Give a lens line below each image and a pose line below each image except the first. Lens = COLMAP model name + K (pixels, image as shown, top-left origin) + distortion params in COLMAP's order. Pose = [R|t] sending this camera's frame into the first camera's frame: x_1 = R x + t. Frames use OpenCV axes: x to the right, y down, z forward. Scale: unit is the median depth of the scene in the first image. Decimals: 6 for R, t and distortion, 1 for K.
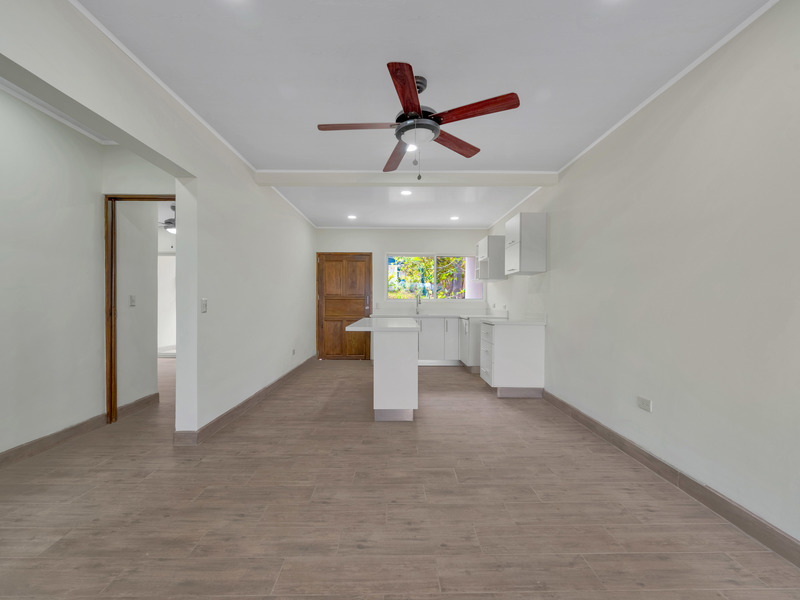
lens RADIAL K [[360.8, 0, 400.9], [0, 360.8, 297.9], [0, 0, 1]] dist [0.002514, 0.000312]
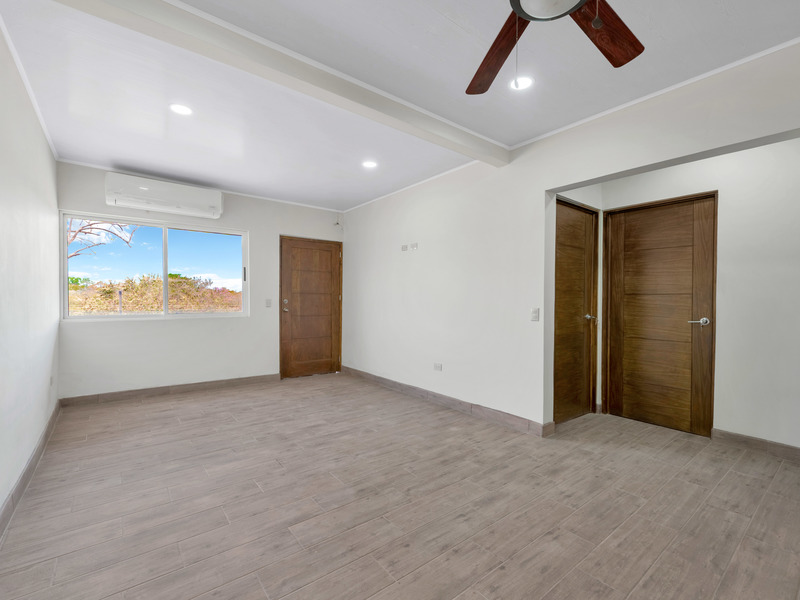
lens RADIAL K [[360.8, 0, 400.9], [0, 360.8, 297.9], [0, 0, 1]] dist [0.002514, 0.000312]
pose [[-0.797659, -0.023282, -0.602659, 0.687513], [-0.009469, 0.999615, -0.026084, 0.019513], [0.603034, -0.015100, -0.797573, 1.642307]]
